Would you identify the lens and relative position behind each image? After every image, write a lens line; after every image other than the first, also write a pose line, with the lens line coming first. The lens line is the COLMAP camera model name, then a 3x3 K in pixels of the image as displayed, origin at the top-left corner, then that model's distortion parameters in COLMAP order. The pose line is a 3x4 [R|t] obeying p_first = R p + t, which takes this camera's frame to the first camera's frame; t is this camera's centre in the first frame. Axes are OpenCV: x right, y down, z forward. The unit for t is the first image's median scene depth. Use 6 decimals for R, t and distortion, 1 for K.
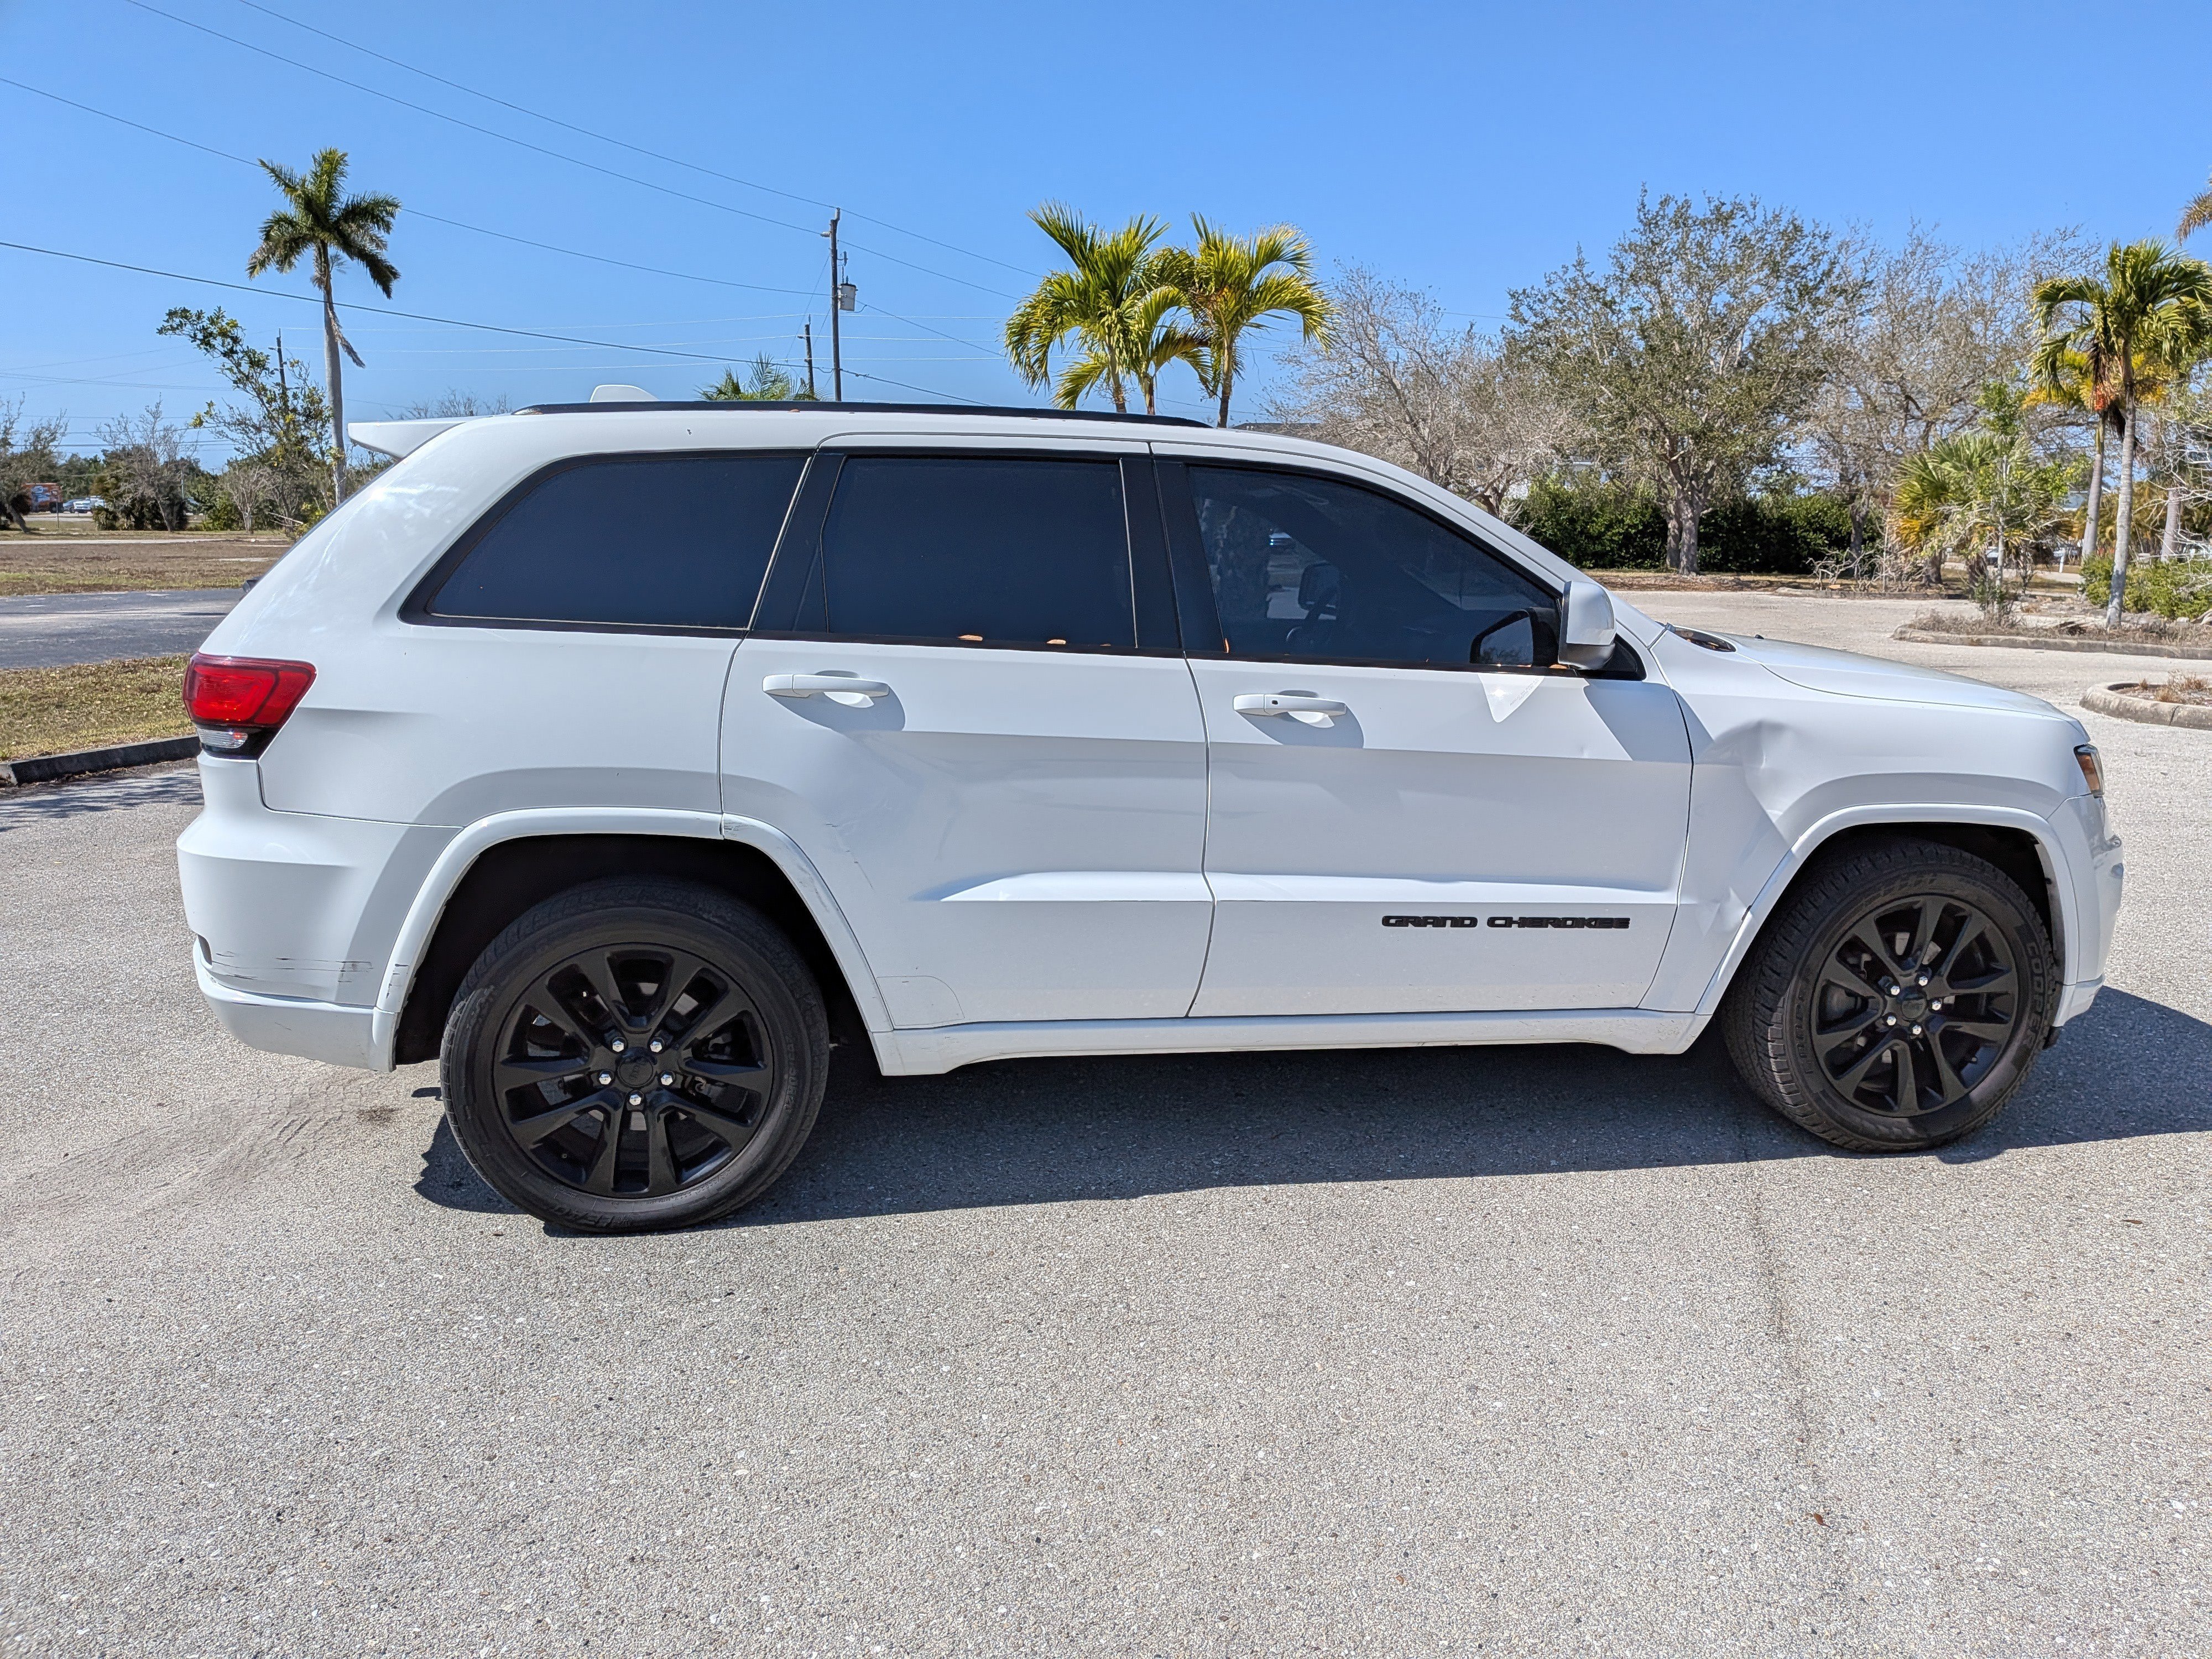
lens RADIAL K [[1619.1, 0, 1106.0], [0, 1619.1, 829.5], [0, 0, 1]] dist [0.069589, -0.115570]
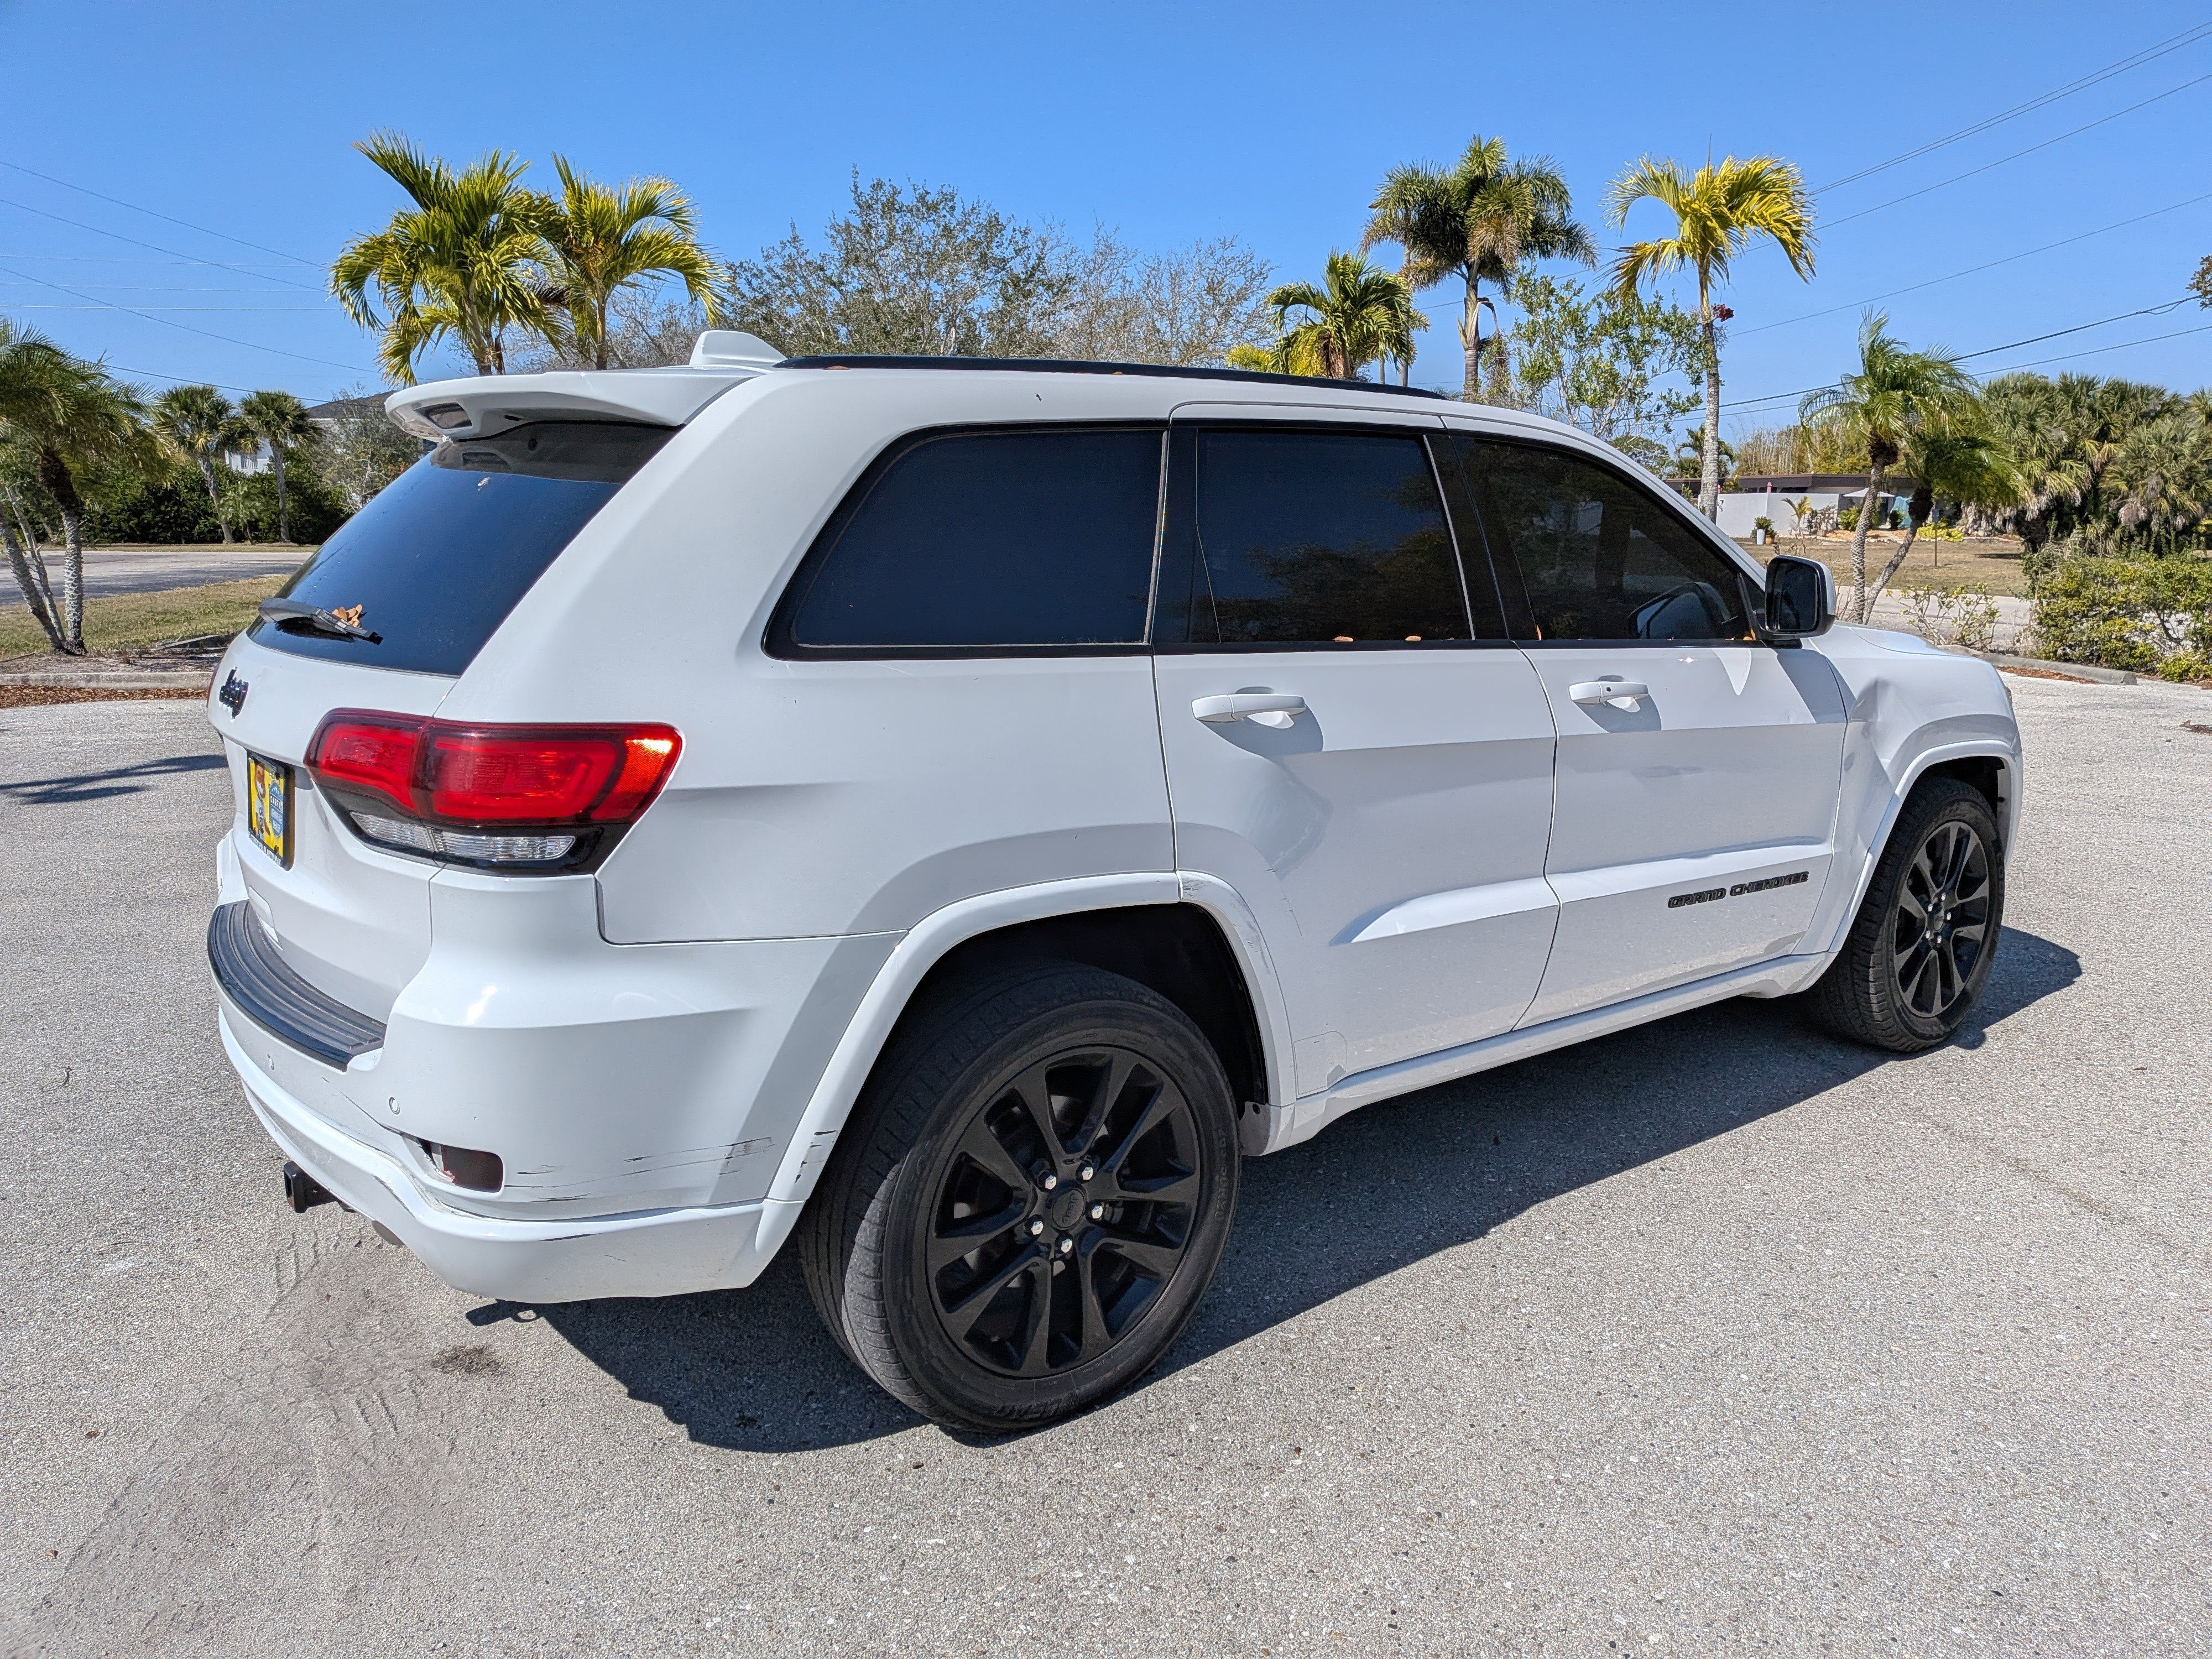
lens RADIAL K [[1616.0, 0, 1106.0], [0, 1616.0, 829.5], [0, 0, 1]] dist [0.140125, -0.321253]
pose [[0.871374, -0.104058, 0.479456, -0.615626], [0.097774, 0.994478, 0.038139, -0.061277], [-0.480777, 0.013645, 0.876737, 0.291148]]
